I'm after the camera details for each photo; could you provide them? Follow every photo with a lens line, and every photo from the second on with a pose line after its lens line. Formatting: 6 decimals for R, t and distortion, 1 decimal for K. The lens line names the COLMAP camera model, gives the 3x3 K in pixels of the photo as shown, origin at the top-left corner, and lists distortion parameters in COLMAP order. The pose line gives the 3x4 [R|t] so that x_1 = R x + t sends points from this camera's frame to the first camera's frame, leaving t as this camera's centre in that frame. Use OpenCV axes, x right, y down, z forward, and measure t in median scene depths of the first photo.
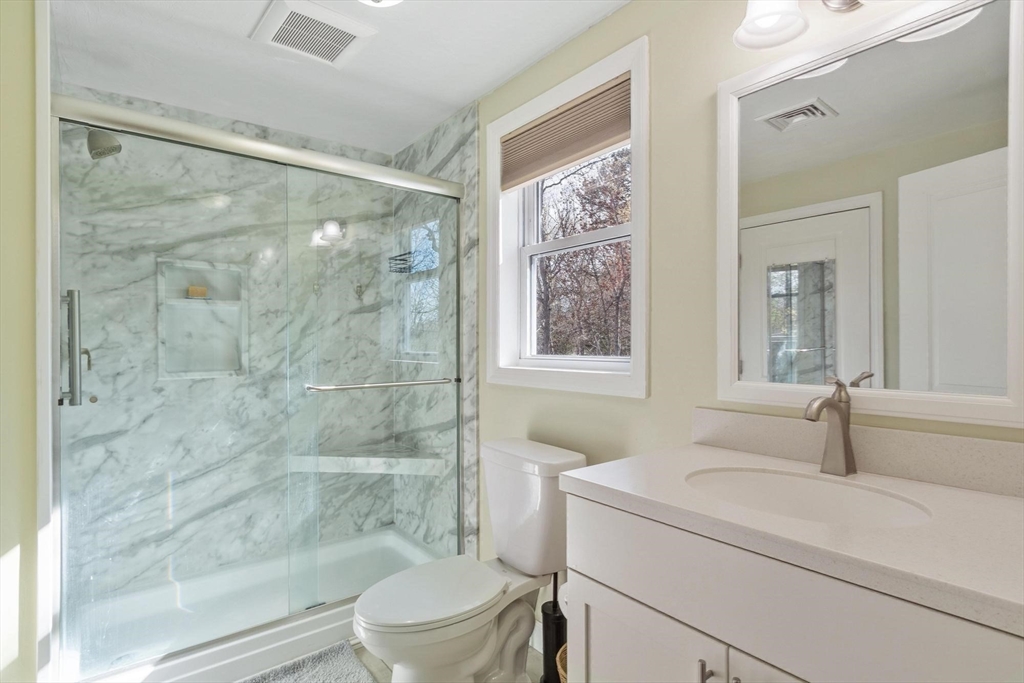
lens RADIAL K [[506.8, 0, 506.1], [0, 506.8, 346.1], [0, 0, 1]] dist [-0.002751, -0.001611]
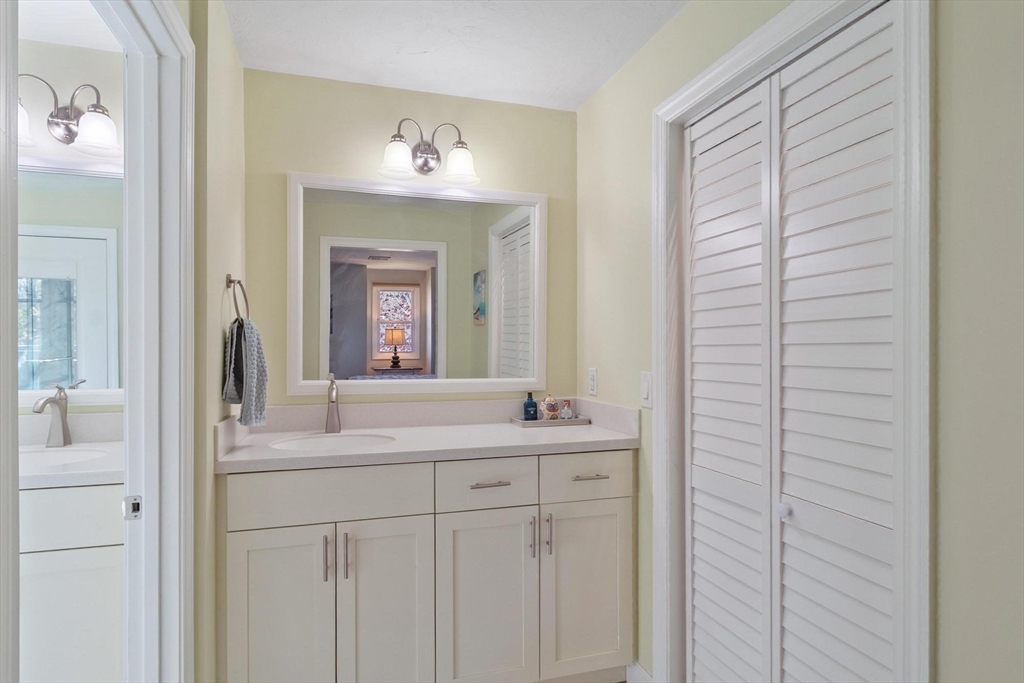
lens RADIAL K [[556.6, 0, 513.6], [0, 556.6, 346.0], [0, 0, 1]] dist [-0.002207, -0.002021]
pose [[0.343157, 0.002787, 0.939274, -0.146814], [0.007027, 0.999960, -0.005534, -0.010588], [-0.939252, 0.008499, 0.343124, -0.284574]]
